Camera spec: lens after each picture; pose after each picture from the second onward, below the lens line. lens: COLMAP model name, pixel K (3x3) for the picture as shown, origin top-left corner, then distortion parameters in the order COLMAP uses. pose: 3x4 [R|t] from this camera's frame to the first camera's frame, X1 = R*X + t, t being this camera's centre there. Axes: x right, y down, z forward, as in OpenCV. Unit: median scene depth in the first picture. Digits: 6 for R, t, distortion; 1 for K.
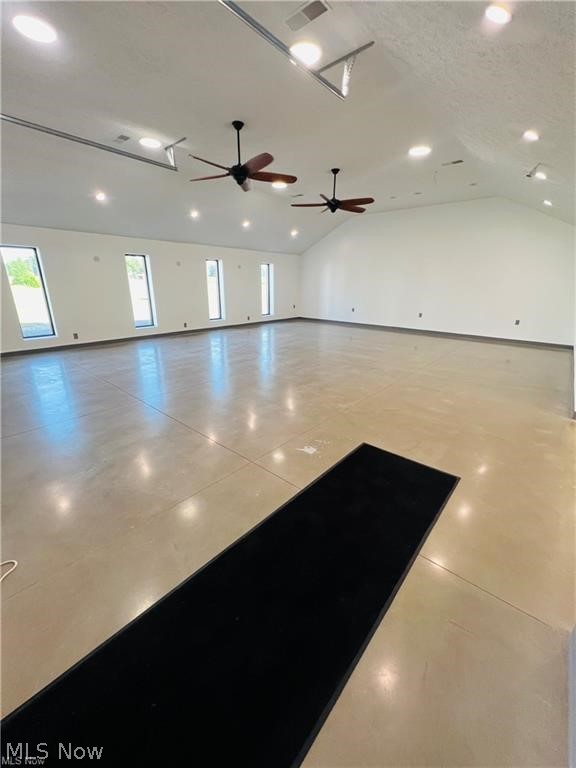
lens RADIAL K [[306.5, 0, 288.0], [0, 306.5, 384.0], [0, 0, 1]] dist [-0.000617, -0.000014]
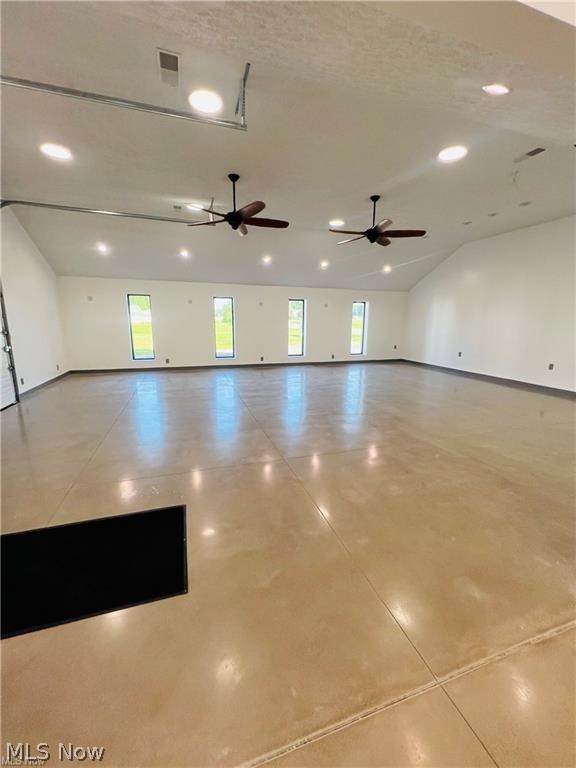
lens RADIAL K [[308.9, 0, 287.9], [0, 308.9, 371.2], [0, 0, 1]] dist [-0.000917, -0.000056]
pose [[0.861028, 0.083801, -0.501606, 0.298271], [-0.164560, 0.979176, -0.118886, -0.039347], [0.481197, 0.184908, 0.856889, 0.141123]]
